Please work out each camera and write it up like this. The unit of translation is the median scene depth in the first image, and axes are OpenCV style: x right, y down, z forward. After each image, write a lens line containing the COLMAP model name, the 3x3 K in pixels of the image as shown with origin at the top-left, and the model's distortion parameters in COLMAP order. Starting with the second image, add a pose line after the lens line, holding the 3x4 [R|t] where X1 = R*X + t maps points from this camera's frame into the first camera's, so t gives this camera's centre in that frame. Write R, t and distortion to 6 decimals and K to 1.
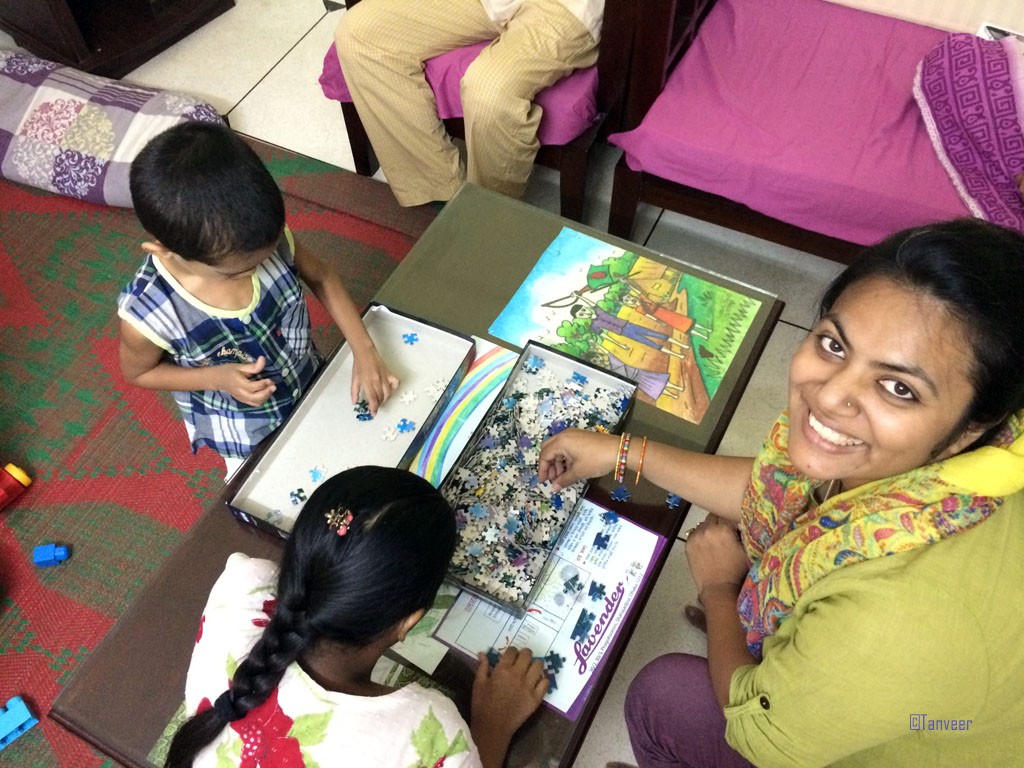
lens RADIAL K [[888.1, 0, 510.6], [0, 888.1, 384.2], [0, 0, 1]] dist [0.049792, -0.053225]
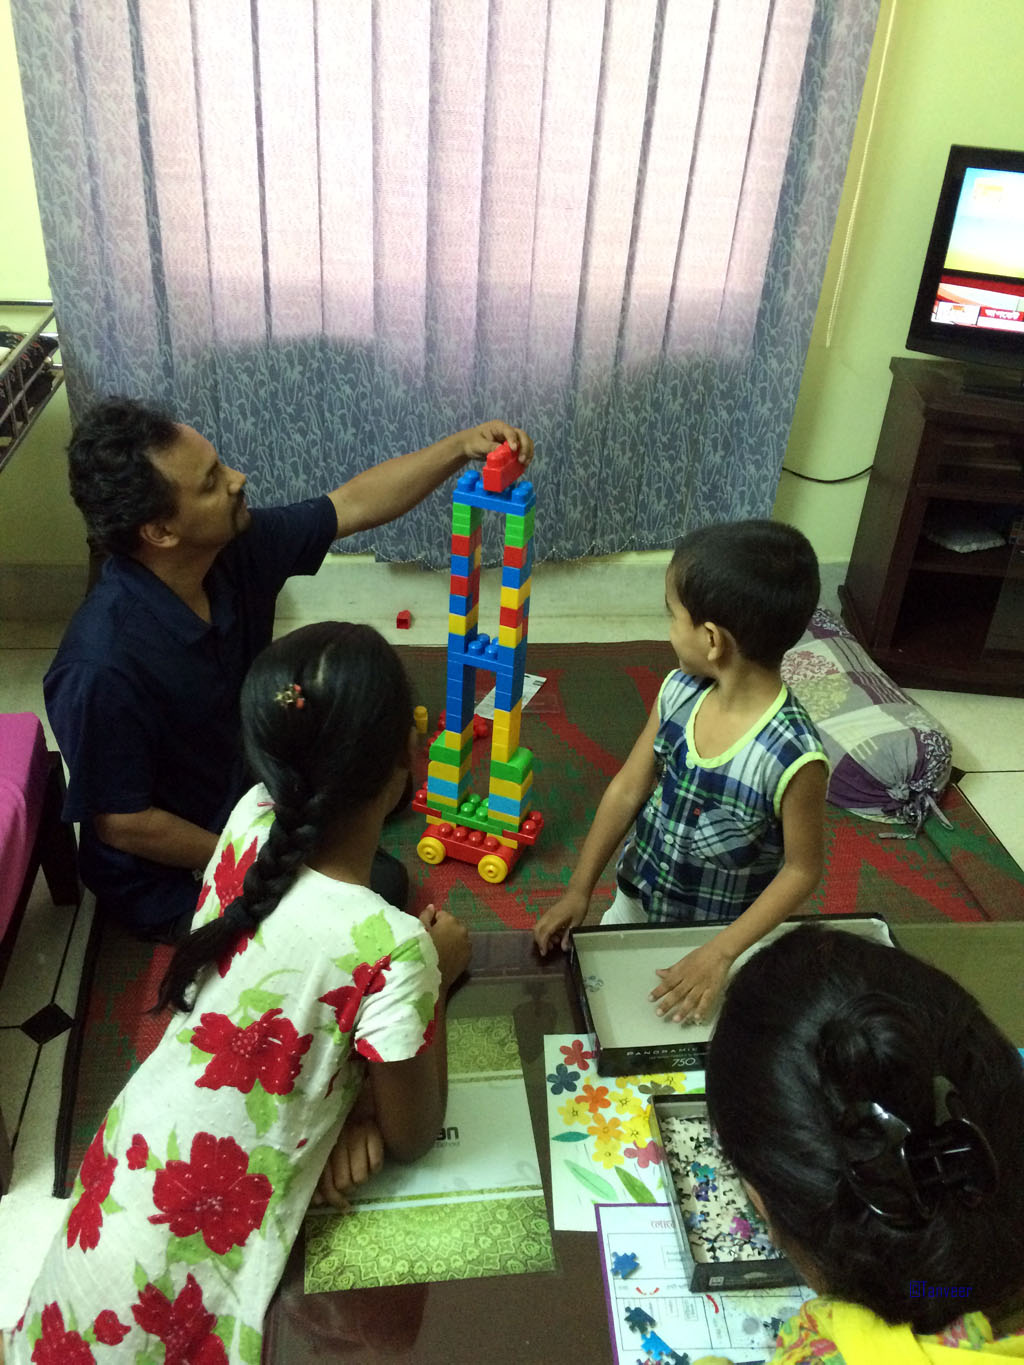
lens RADIAL K [[1183.9, 0, 510.3], [0, 1183.9, 684.5], [0, 0, 1]] dist [0.049792, -0.053225]
pose [[0.545806, 0.475798, -0.689719, 0.237263], [-0.730695, 0.673140, -0.113871, 0.103196], [0.410098, 0.566126, 0.715067, 0.003454]]
